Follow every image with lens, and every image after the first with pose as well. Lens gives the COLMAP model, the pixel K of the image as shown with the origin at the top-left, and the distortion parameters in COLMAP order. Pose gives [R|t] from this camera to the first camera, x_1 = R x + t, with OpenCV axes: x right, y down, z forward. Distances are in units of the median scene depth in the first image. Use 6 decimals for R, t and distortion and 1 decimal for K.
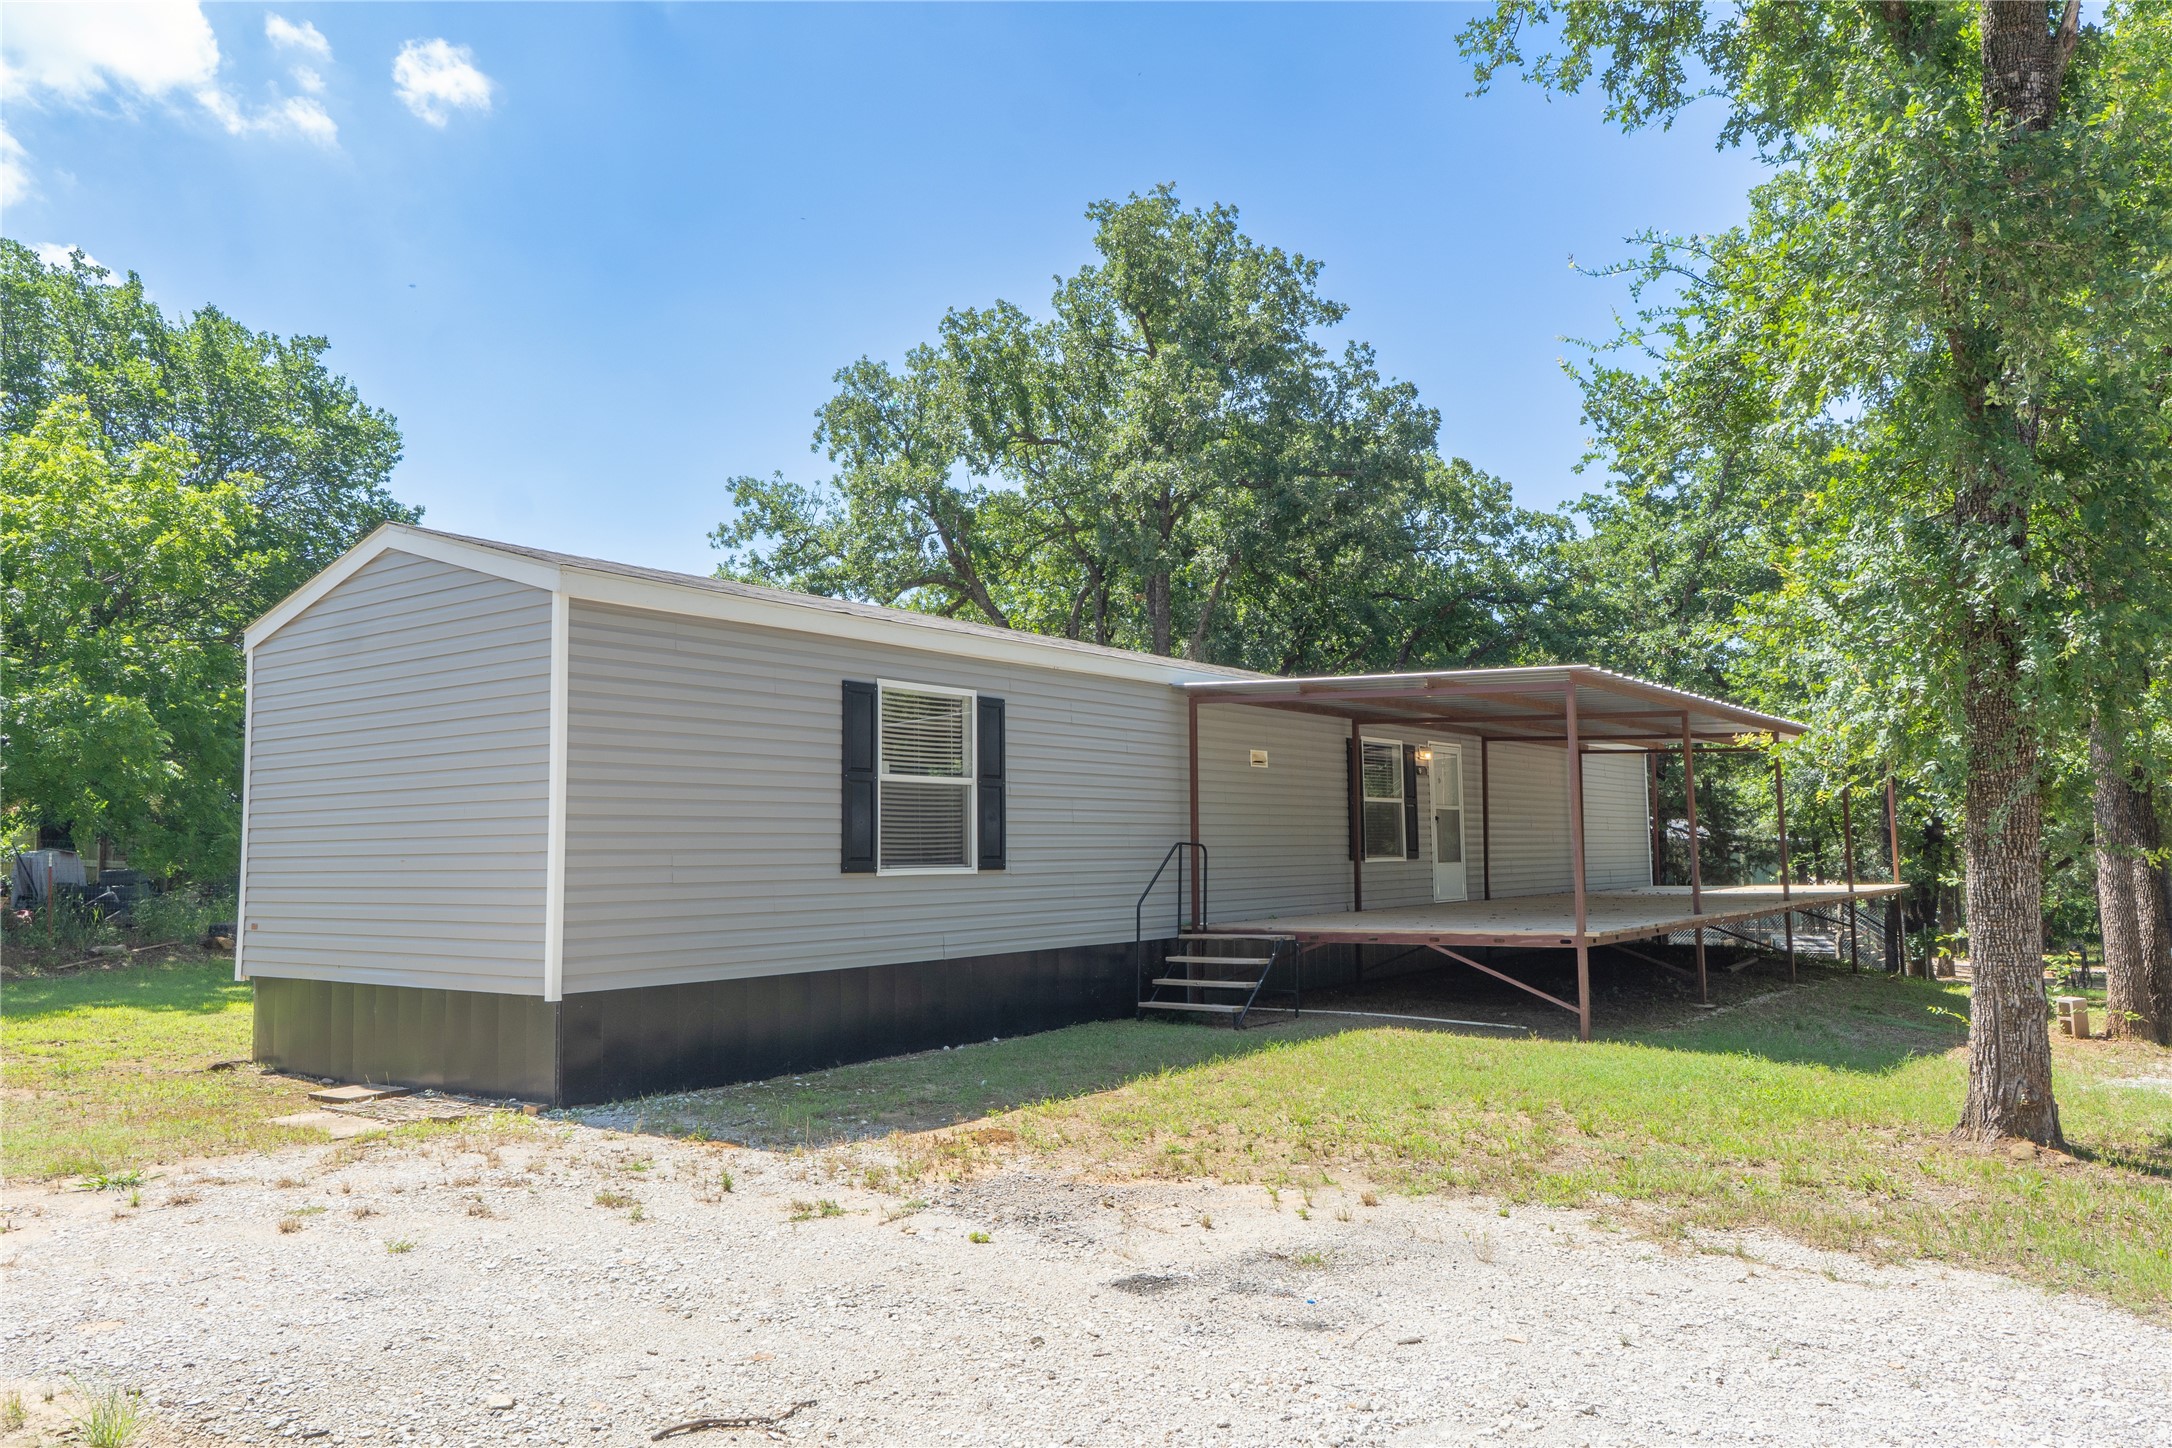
lens RADIAL K [[1681.7, 0, 981.7], [0, 1681.7, 727.6], [0, 0, 1]] dist [-0.002910, -0.000329]
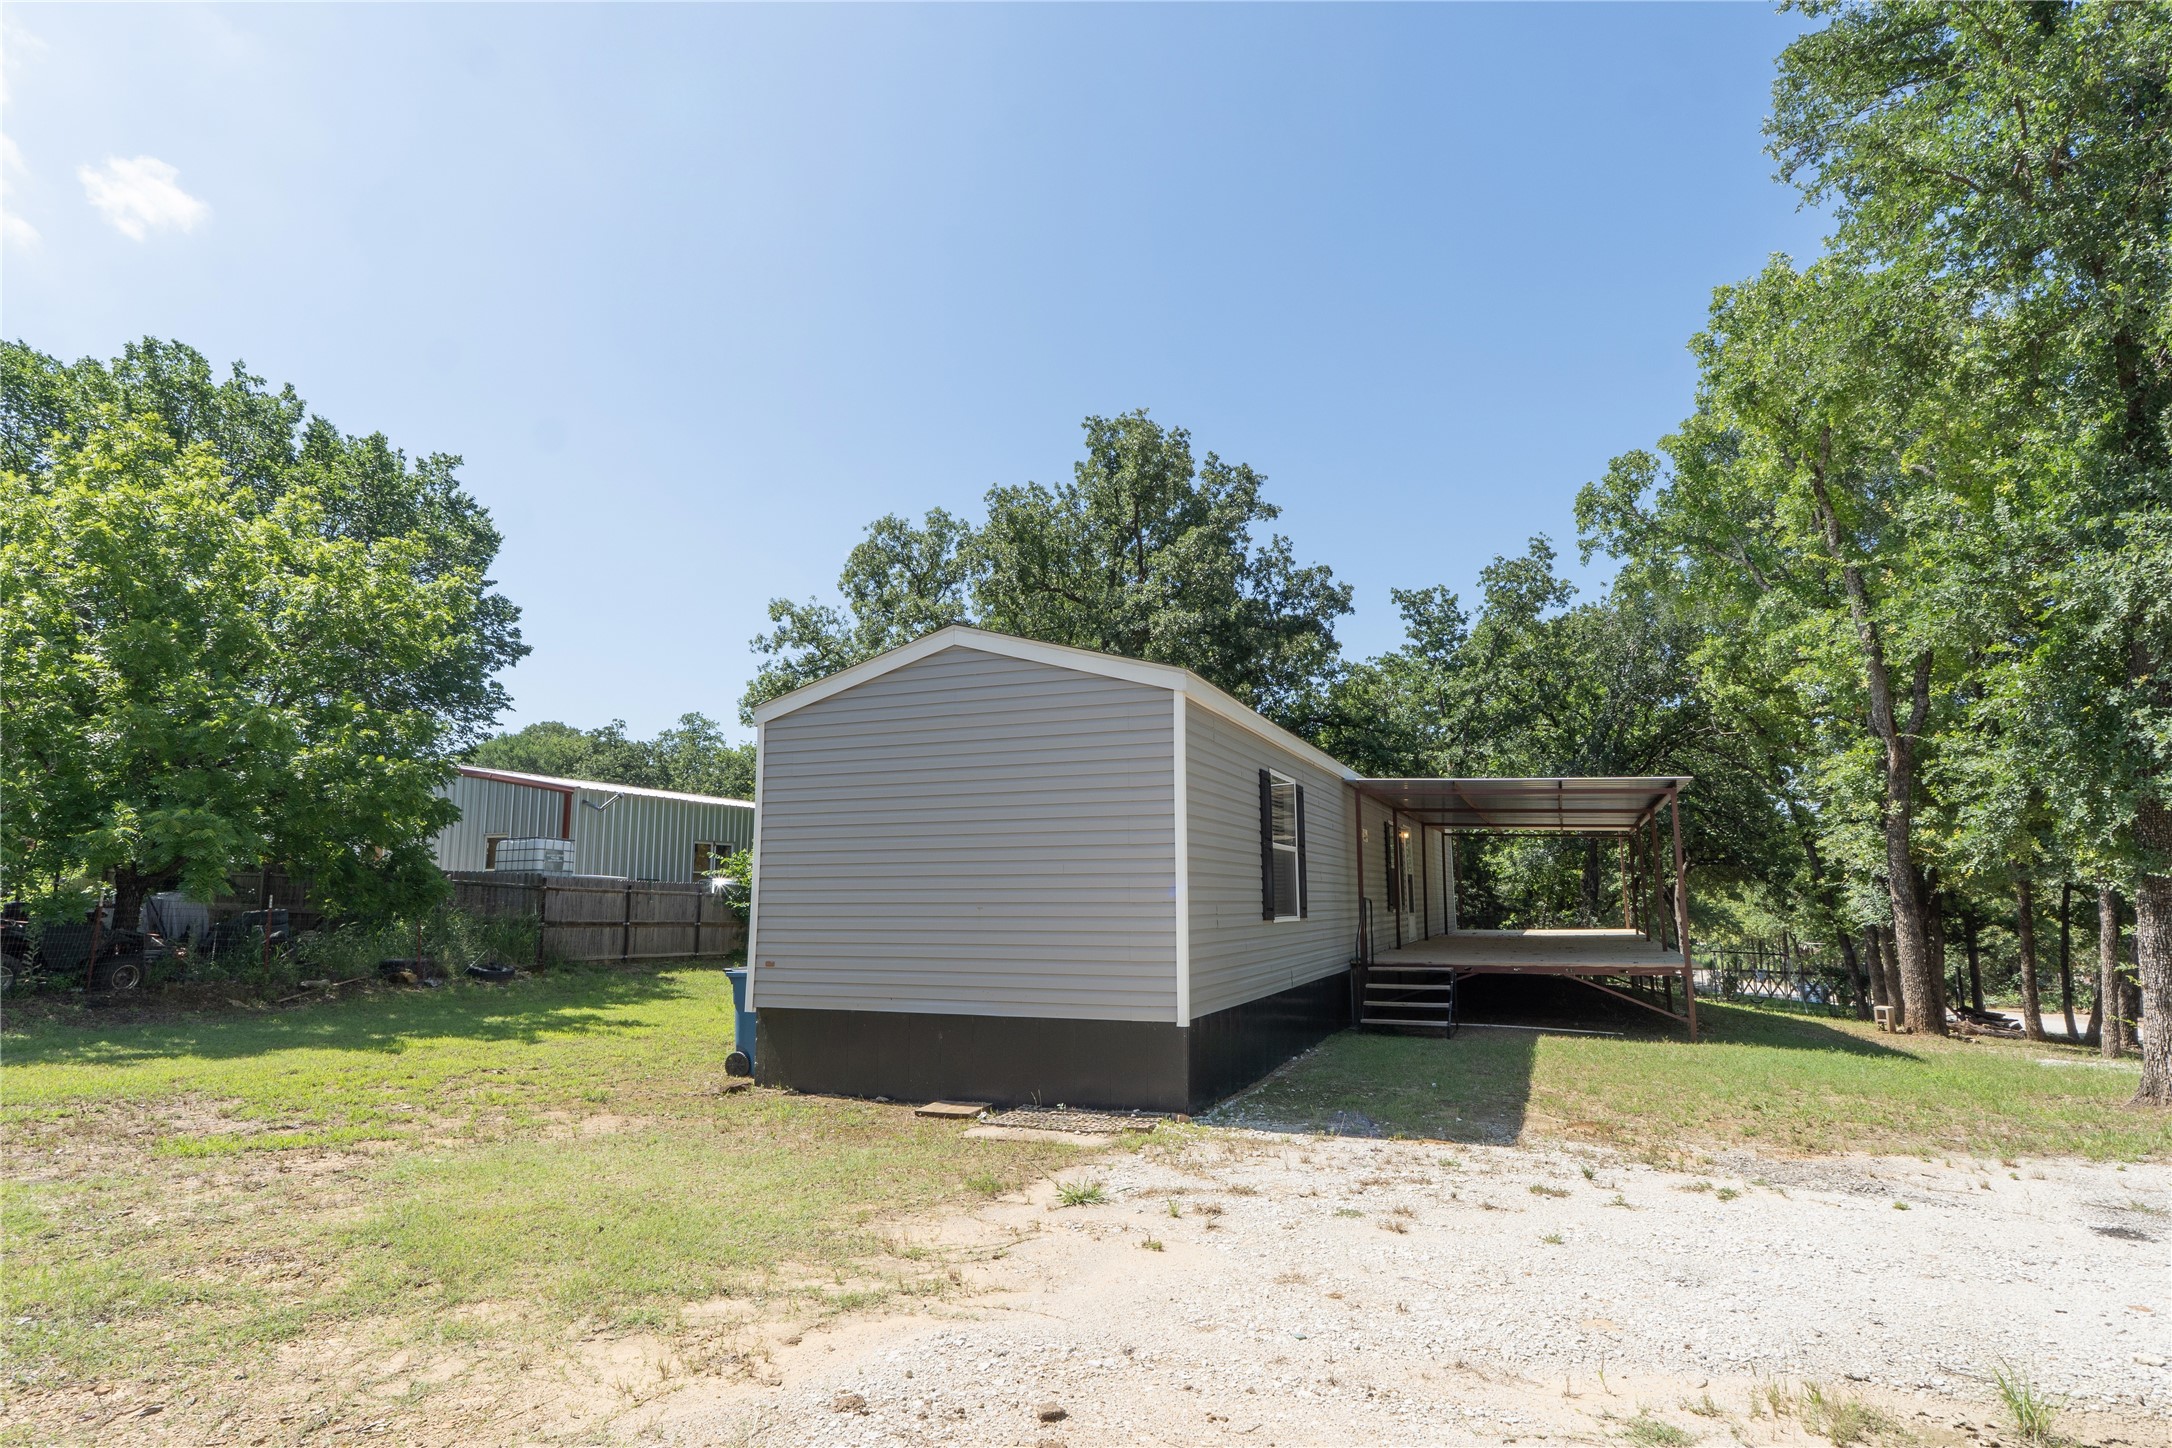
lens RADIAL K [[1262.9, 0, 1059.8], [0, 1262.9, 718.6], [0, 0, 1]] dist [-0.004146, 0.000673]
pose [[0.964591, 0.047518, 0.259433, -0.223033], [-0.029601, 0.996926, -0.072541, 0.003782], [-0.262082, 0.062293, 0.963033, 0.049741]]
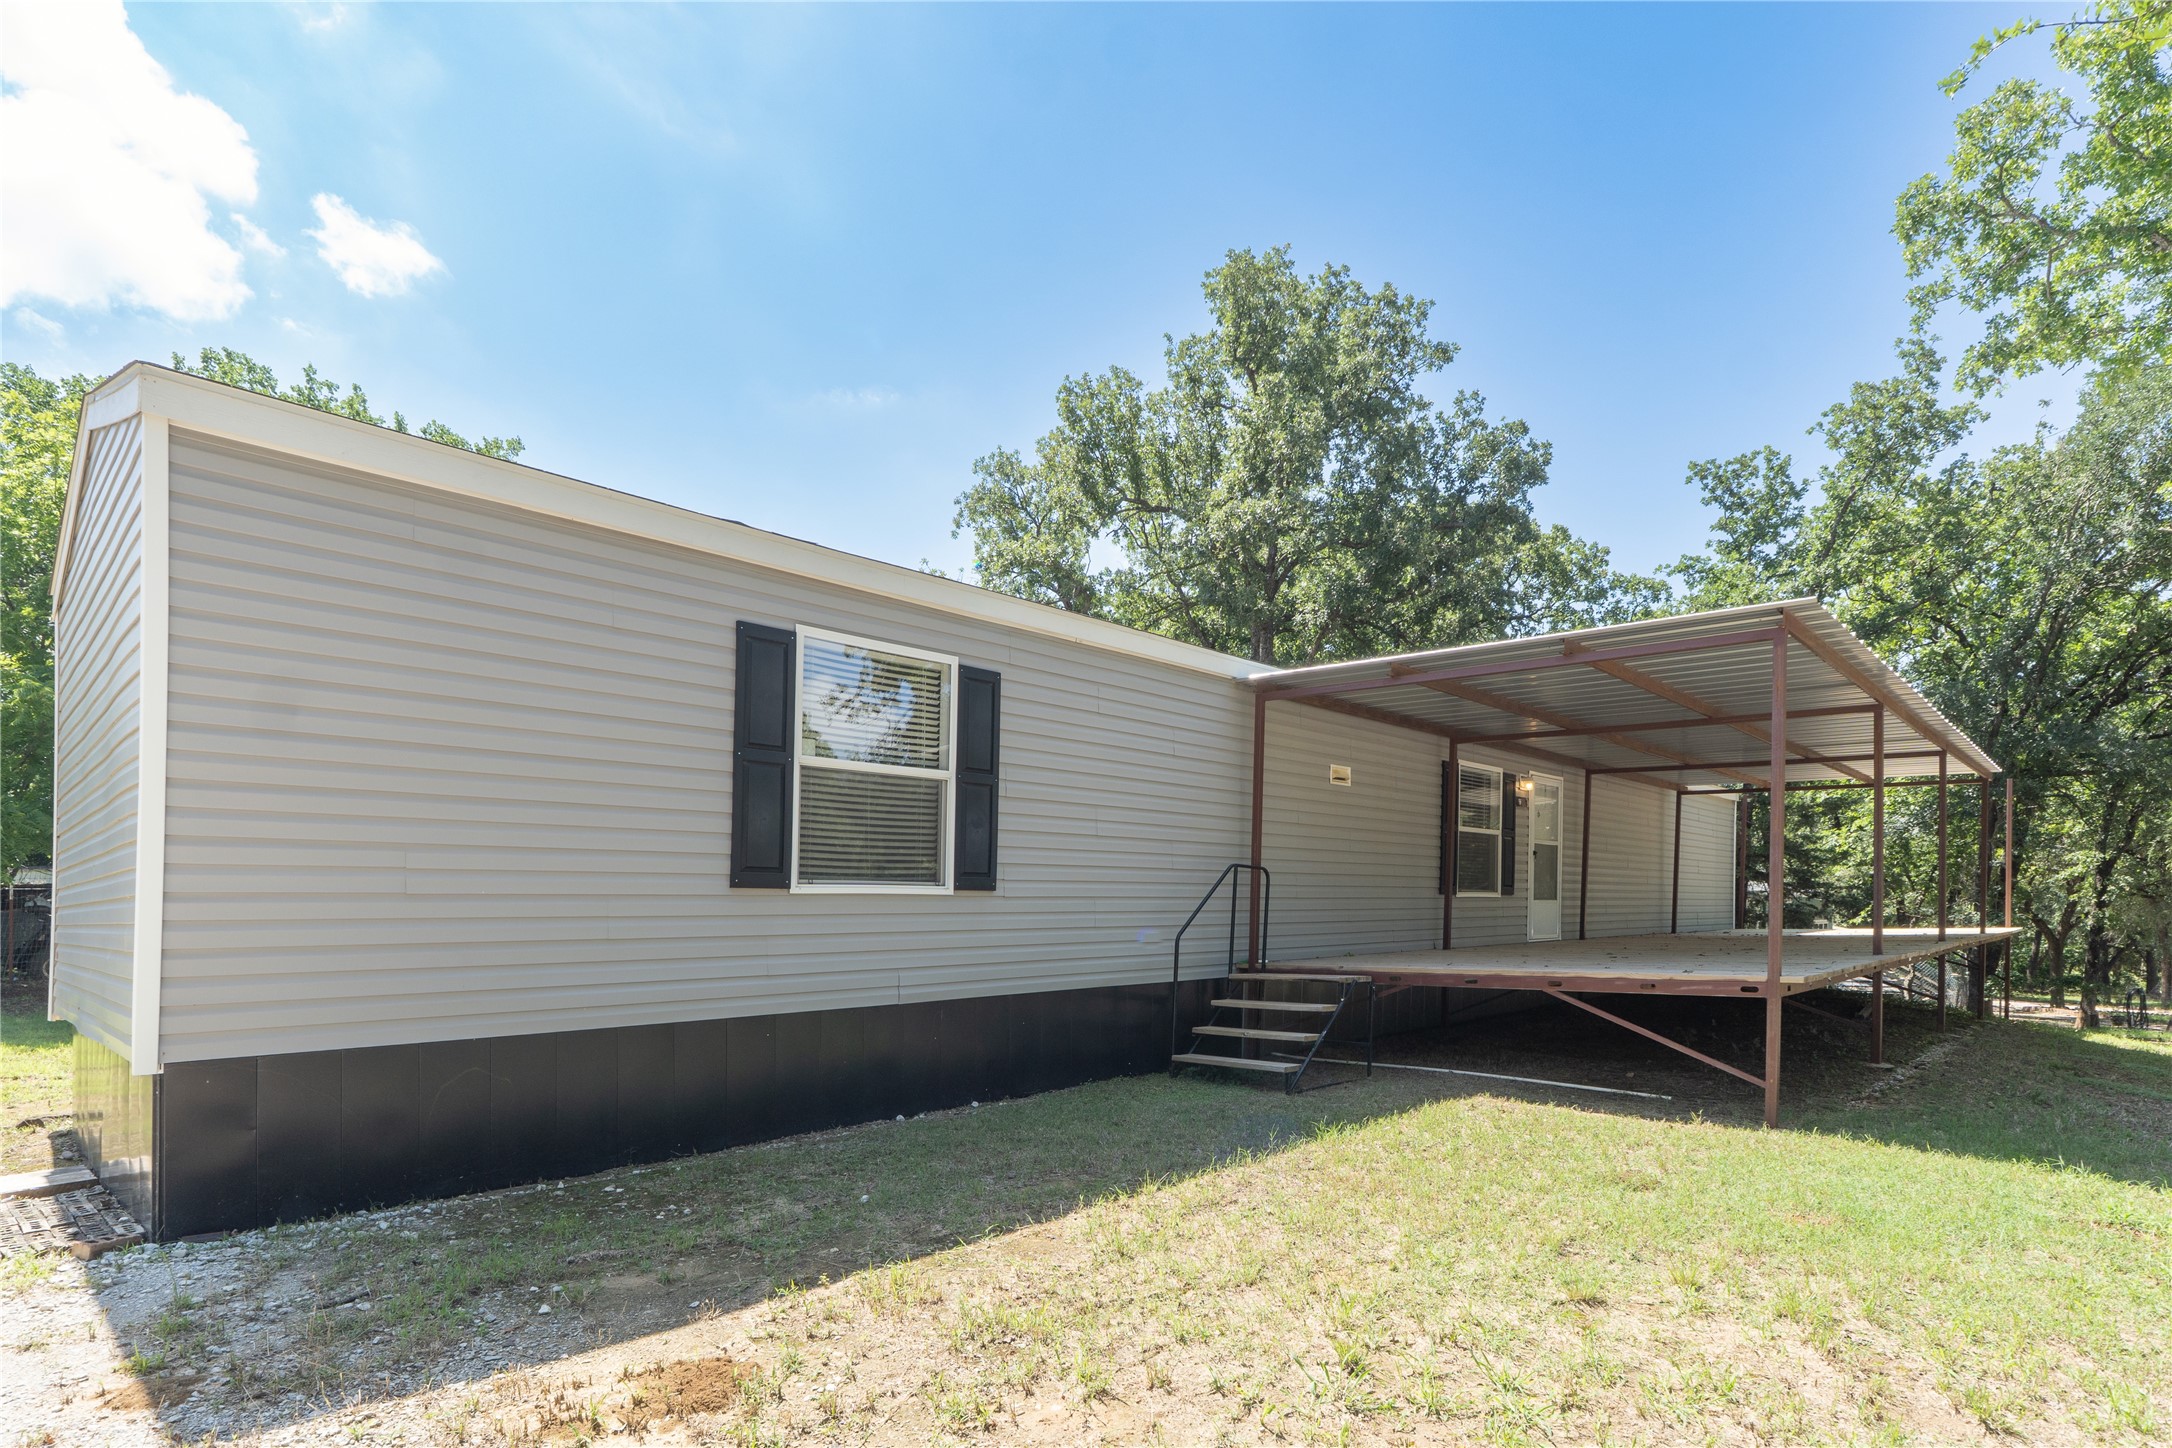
lens RADIAL K [[1177.3, 0, 1019.8], [0, 1177.3, 990.8], [0, 0, 1]] dist [0.002911, -0.008383]
pose [[0.992876, 0.011855, -0.118562, 0.046352], [0.005209, 0.989769, 0.142583, 0.026385], [0.119040, -0.142185, 0.982656, 0.227724]]
